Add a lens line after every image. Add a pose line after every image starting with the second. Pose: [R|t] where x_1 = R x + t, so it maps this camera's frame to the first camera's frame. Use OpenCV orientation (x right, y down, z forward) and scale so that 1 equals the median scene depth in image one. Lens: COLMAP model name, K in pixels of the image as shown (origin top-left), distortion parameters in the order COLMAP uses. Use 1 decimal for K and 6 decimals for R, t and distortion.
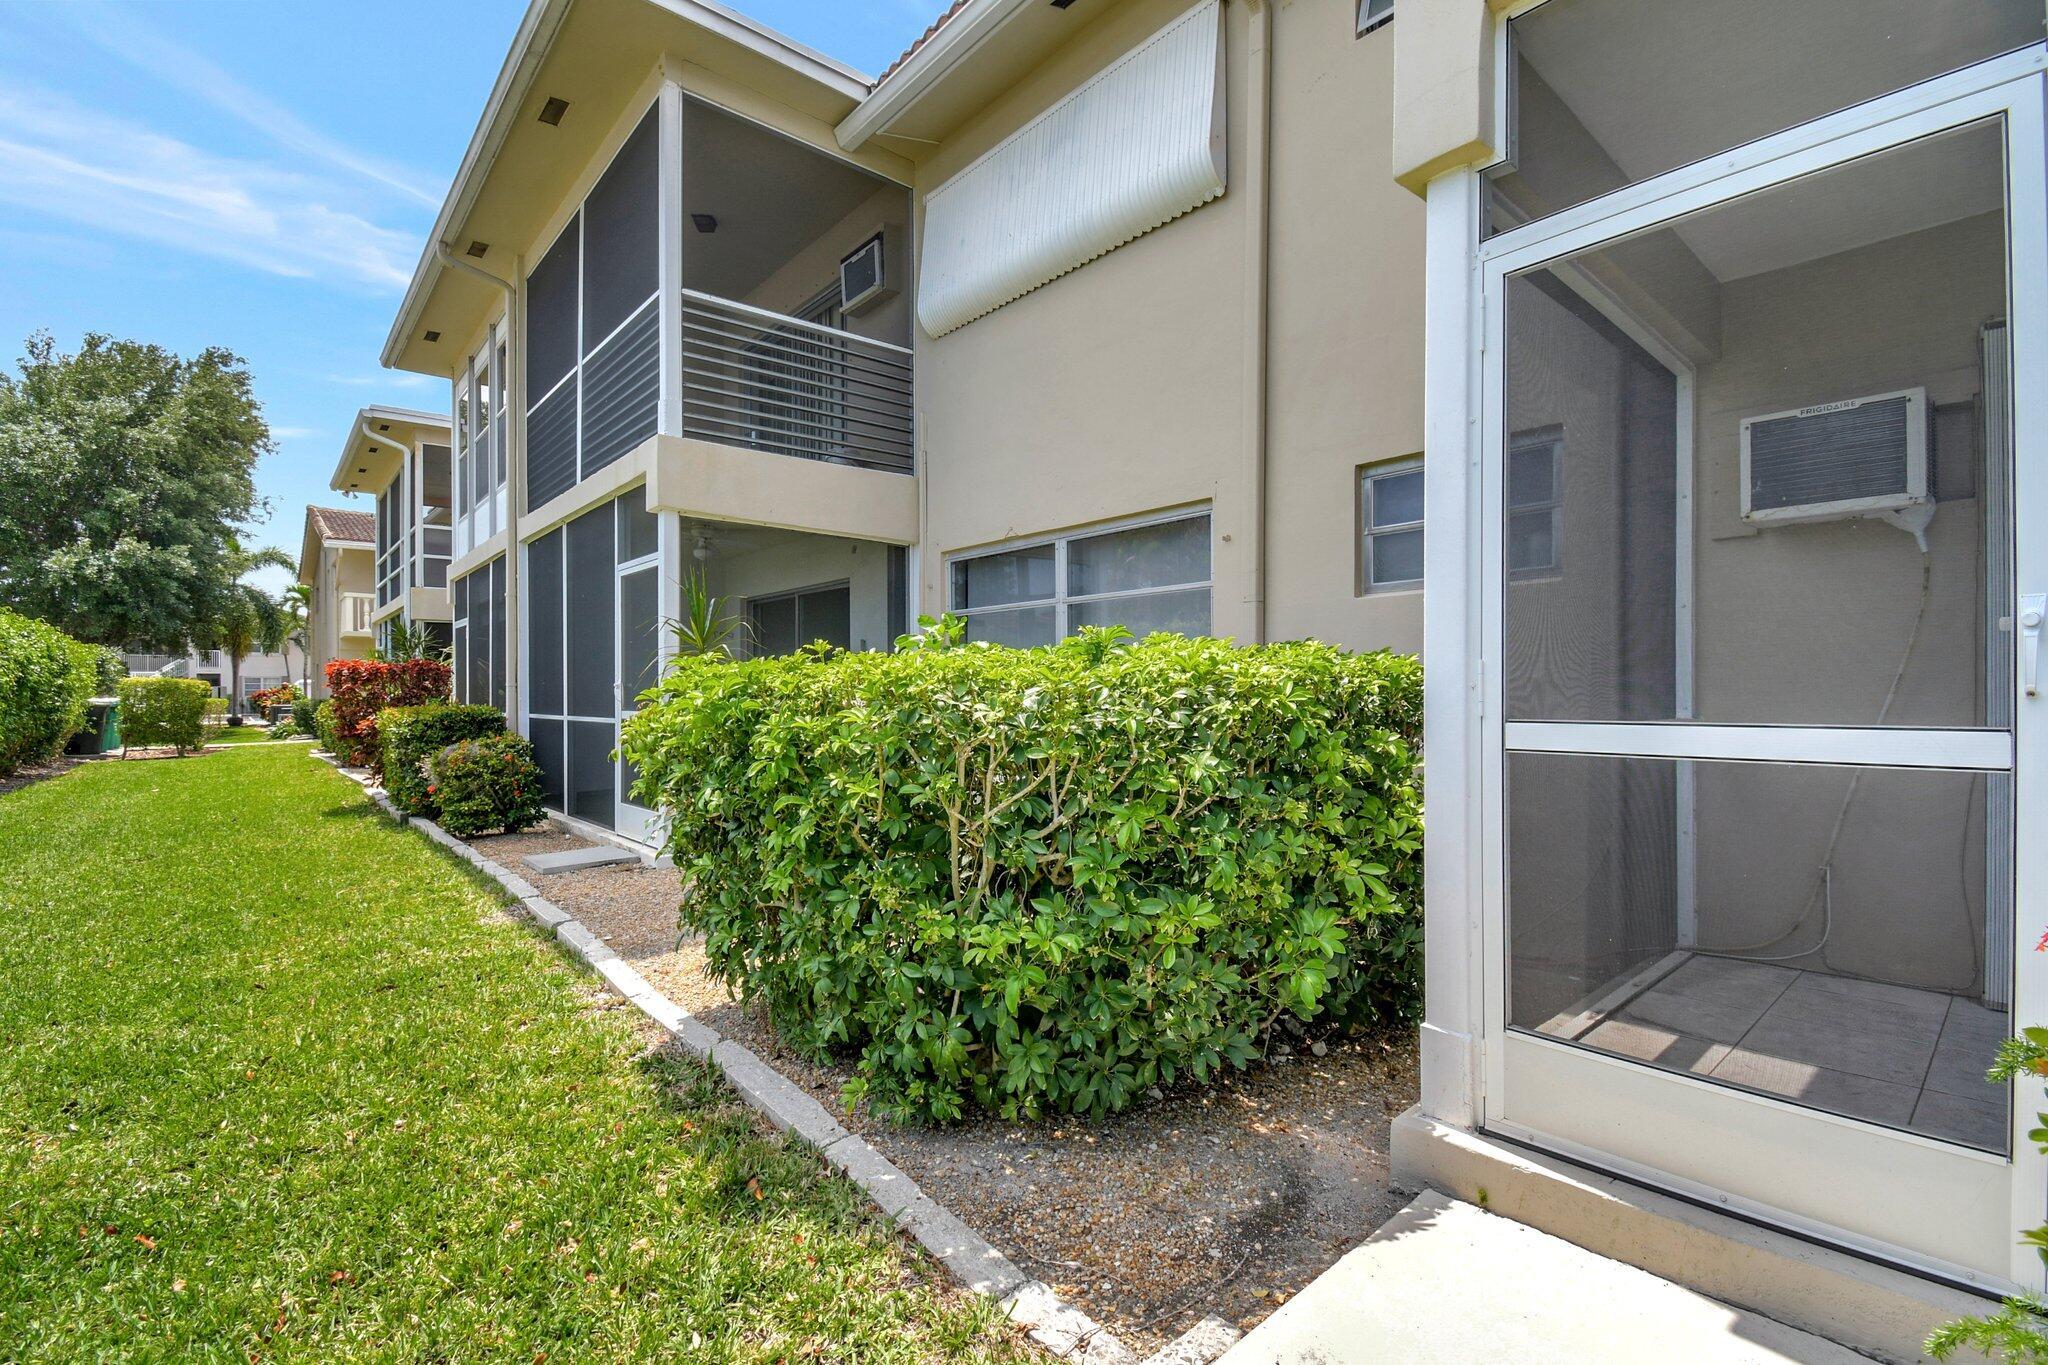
lens RADIAL K [[911.0, 0, 1020.1], [0, 911.0, 675.9], [0, 0, 1]] dist [0.001732, -0.015390]
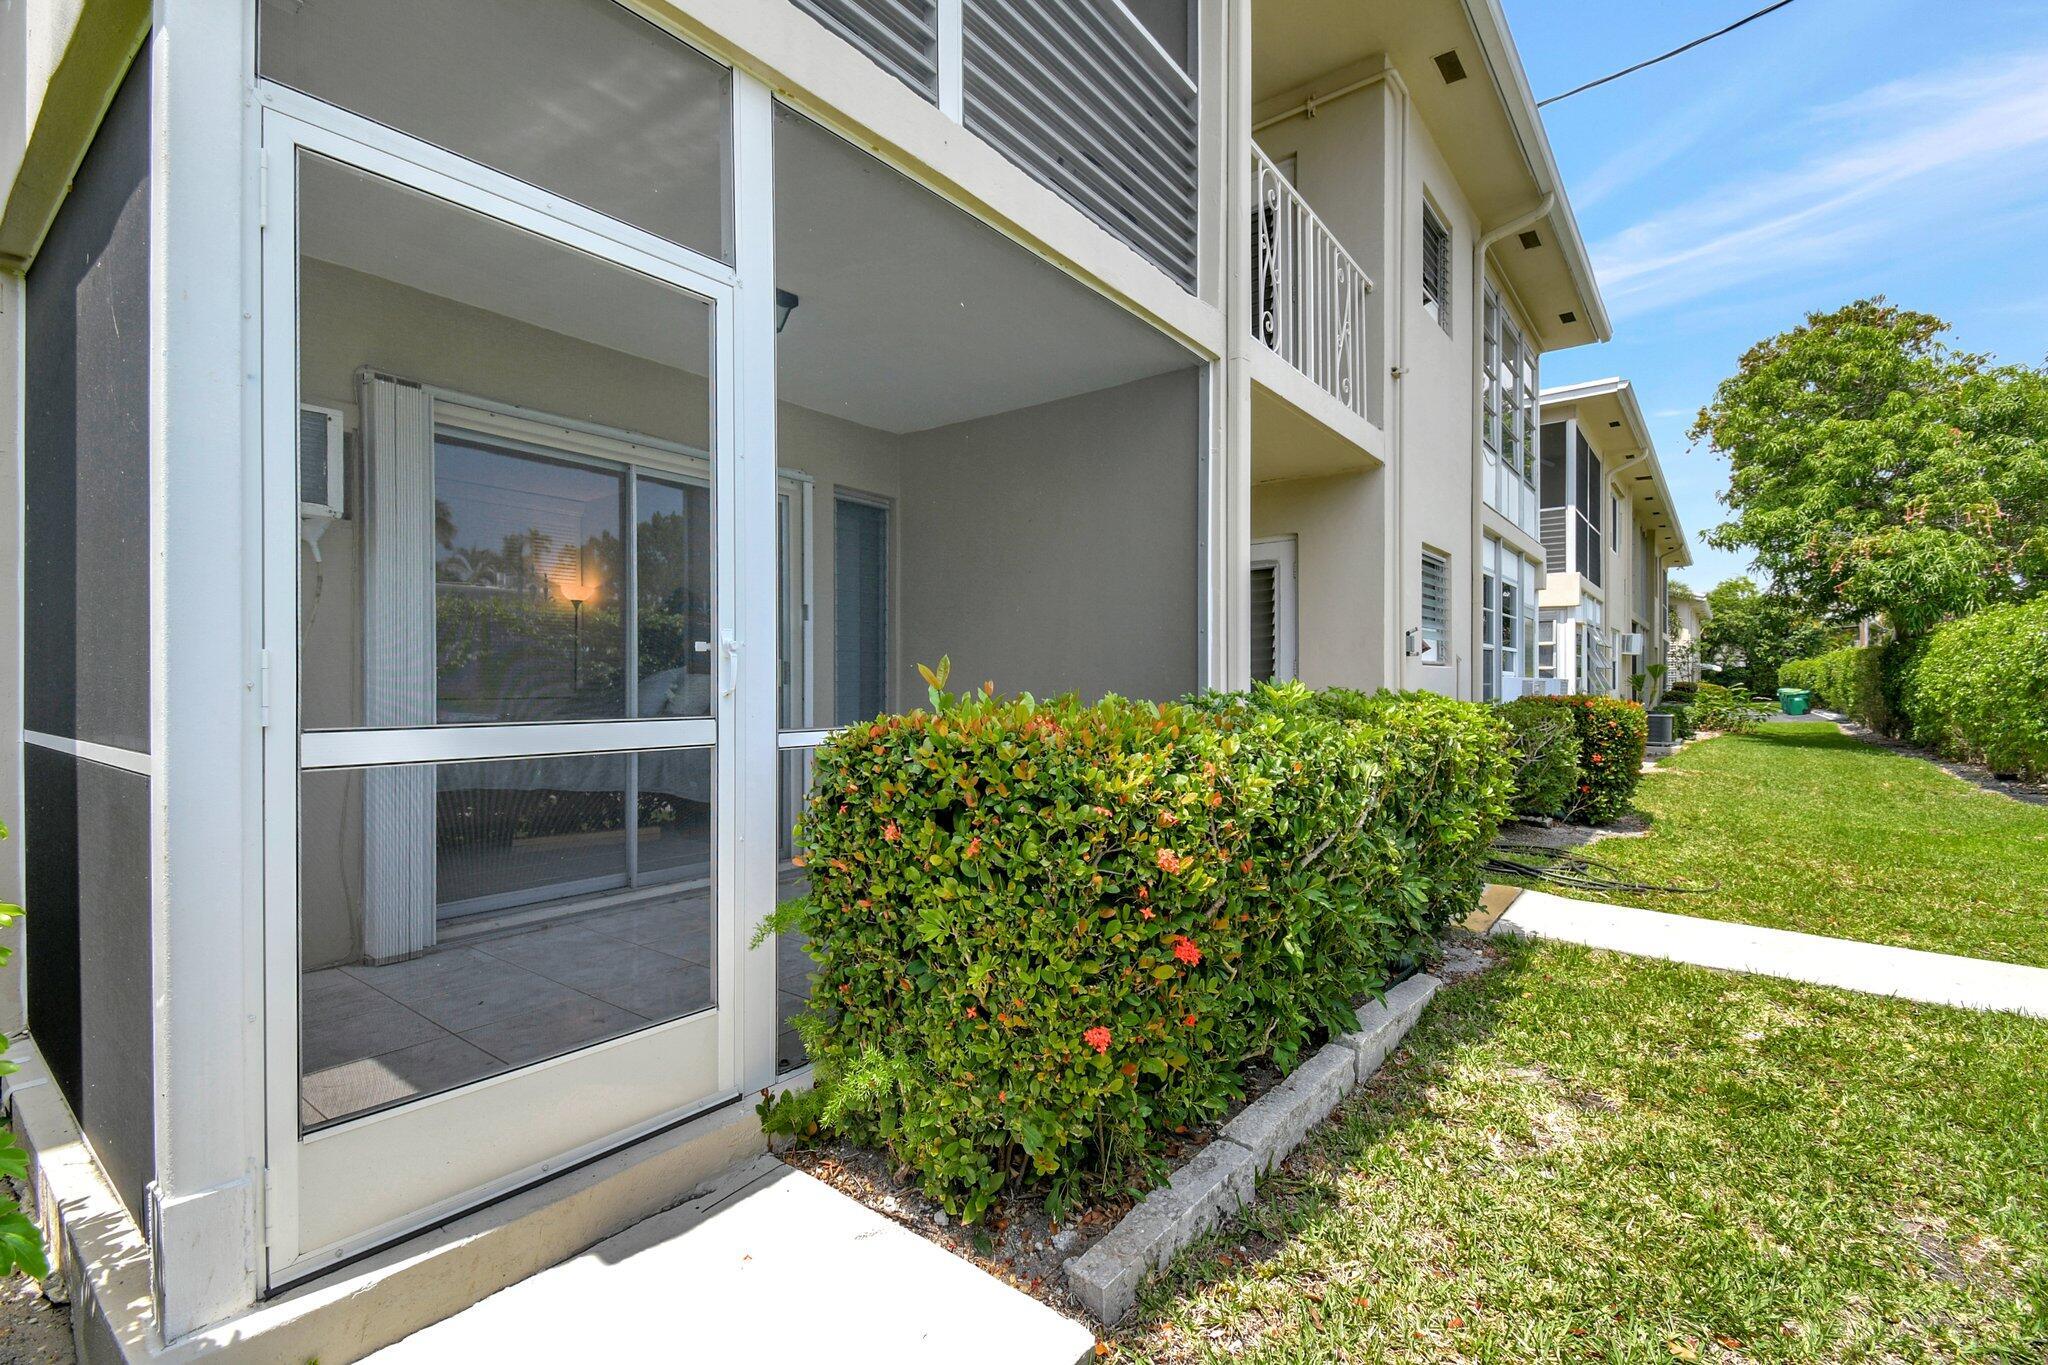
lens RADIAL K [[911.0, 0, 1020.1], [0, 911.0, 675.9], [0, 0, 1]] dist [0.001732, -0.015390]
pose [[-0.202231, 0.009896, 0.979288, -0.323681], [-0.009551, 0.999881, -0.012077, 0.005757], [-0.979291, -0.011796, -0.202112, 0.559772]]
